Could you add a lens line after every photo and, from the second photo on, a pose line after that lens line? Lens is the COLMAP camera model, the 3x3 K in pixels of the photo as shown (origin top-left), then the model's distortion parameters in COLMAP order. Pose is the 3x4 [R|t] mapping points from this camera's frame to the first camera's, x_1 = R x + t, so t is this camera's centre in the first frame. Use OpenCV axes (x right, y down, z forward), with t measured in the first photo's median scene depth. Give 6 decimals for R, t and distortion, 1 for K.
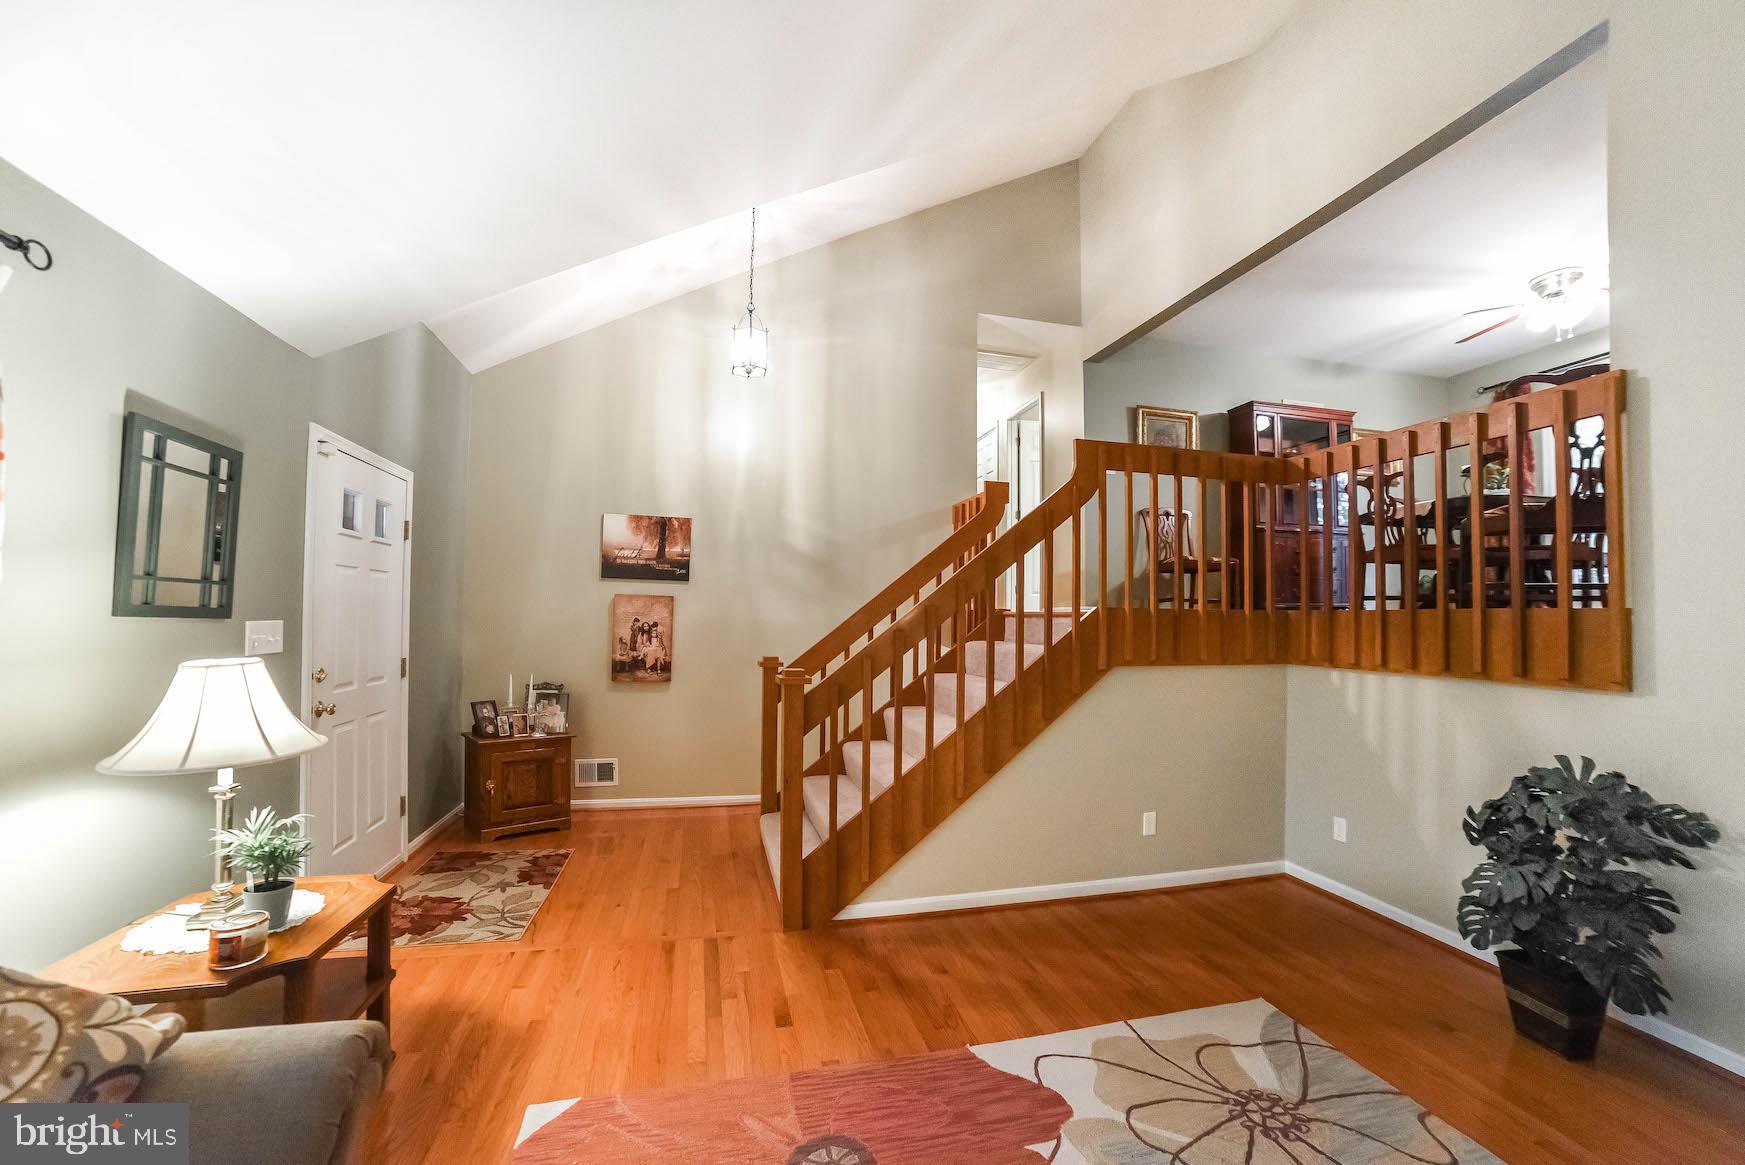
lens RADIAL K [[728.6, 0, 875.4], [0, 728.6, 596.7], [0, 0, 1]] dist [-0.075027, 0.034500]
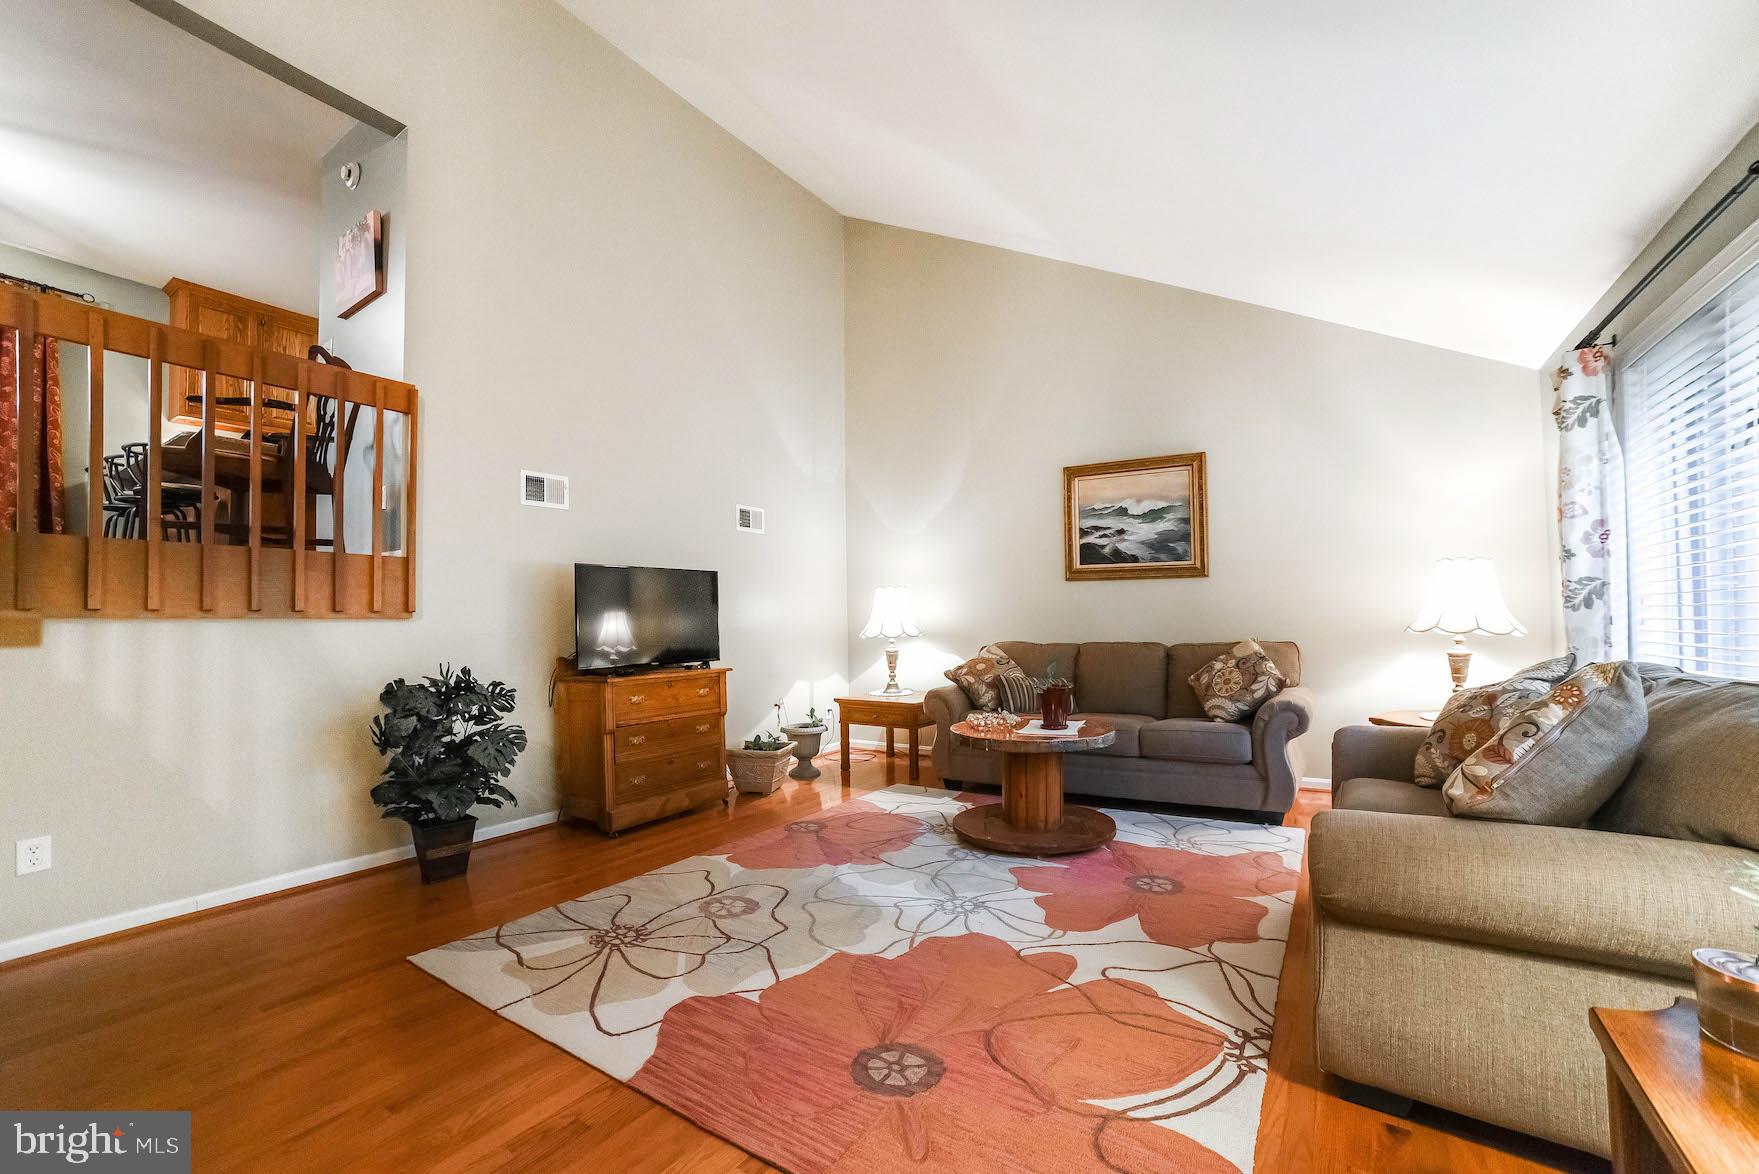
lens RADIAL K [[705.0, 0, 872.9], [0, 705.0, 600.0], [0, 0, 1]] dist [-0.095619, 0.040892]
pose [[-0.666918, 0.023325, 0.744766, -0.657782], [-0.013976, 0.998943, -0.043800, 0.174965], [-0.745000, -0.039620, -0.665887, 1.465429]]
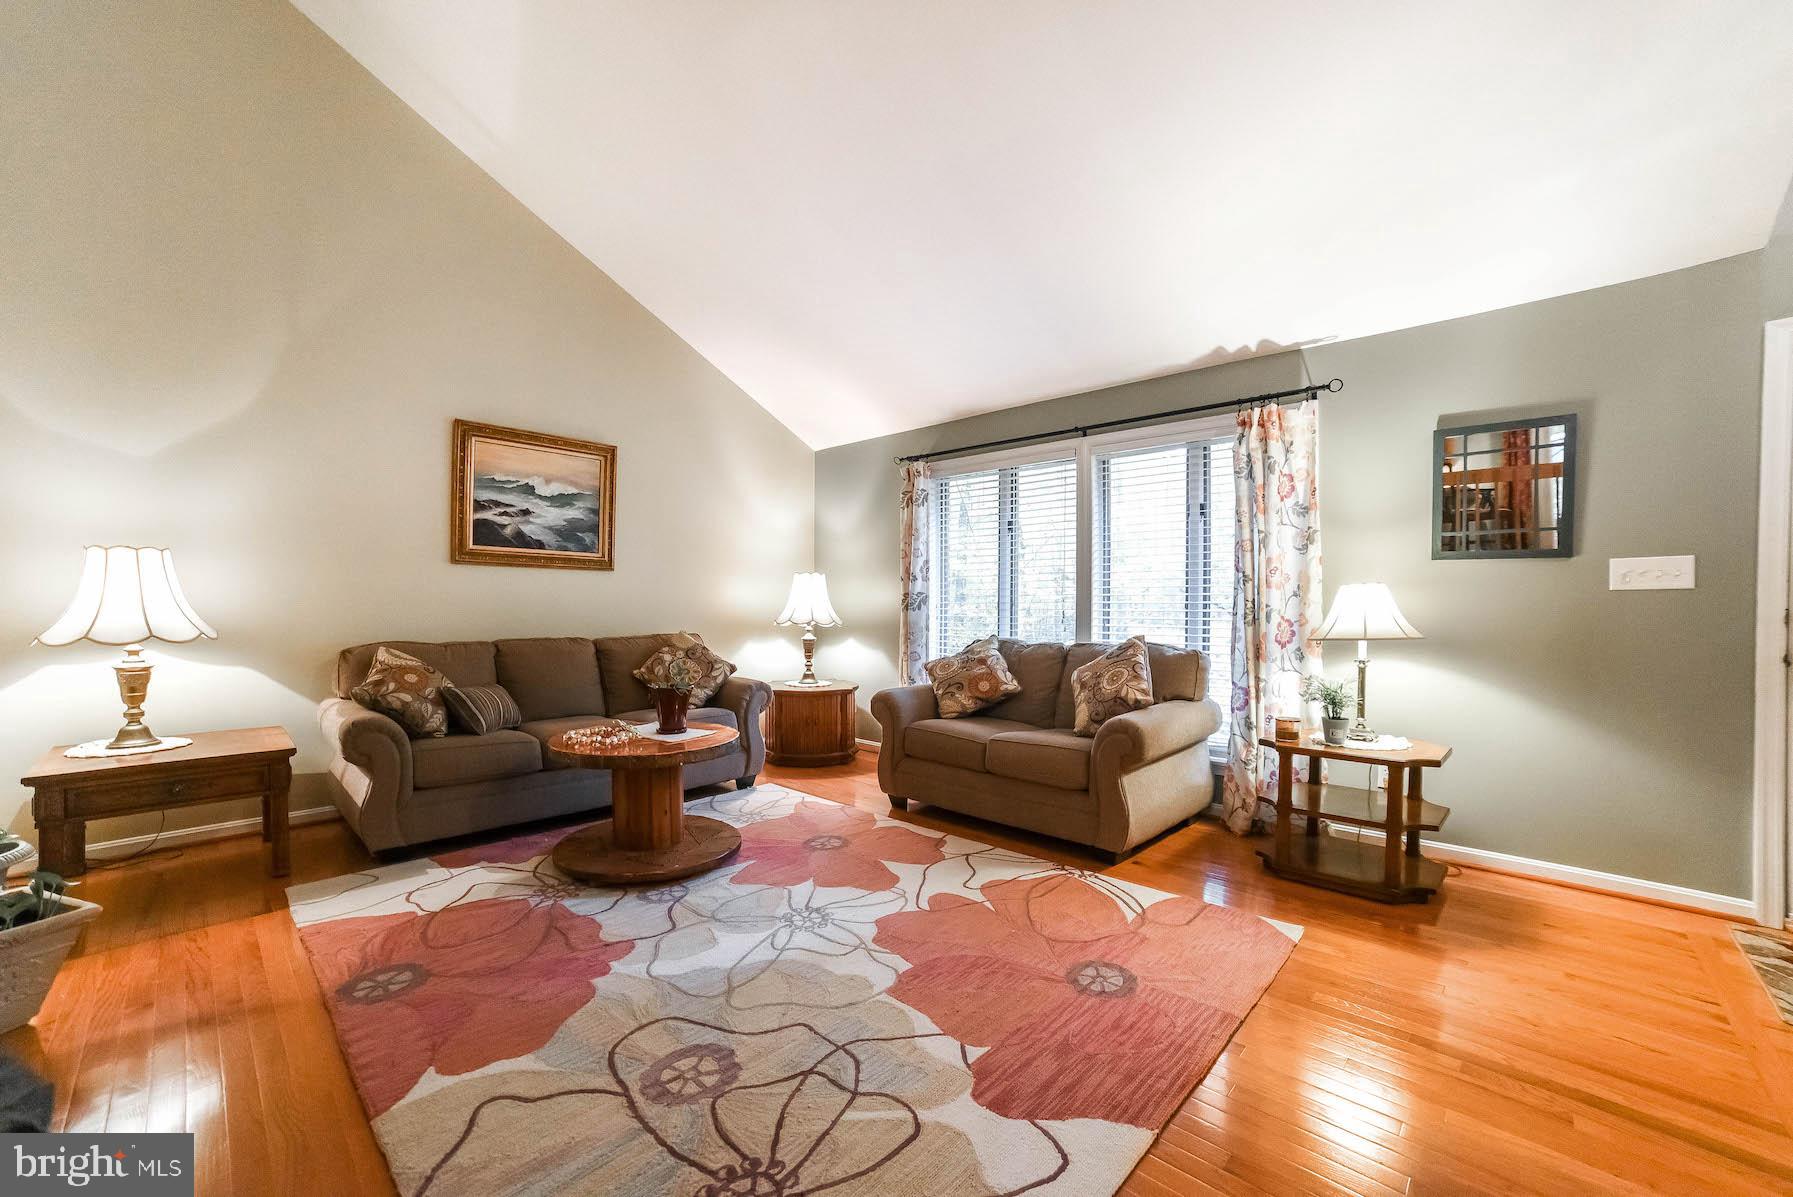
lens RADIAL K [[718.7, 0, 889.8], [0, 718.7, 611.7], [0, 0, 1]] dist [-0.095619, 0.040892]
pose [[-0.851302, -0.006487, -0.524637, 0.775101], [0.004877, 0.999783, -0.020276, 0.170889], [0.524654, -0.019819, -0.851085, 1.611690]]
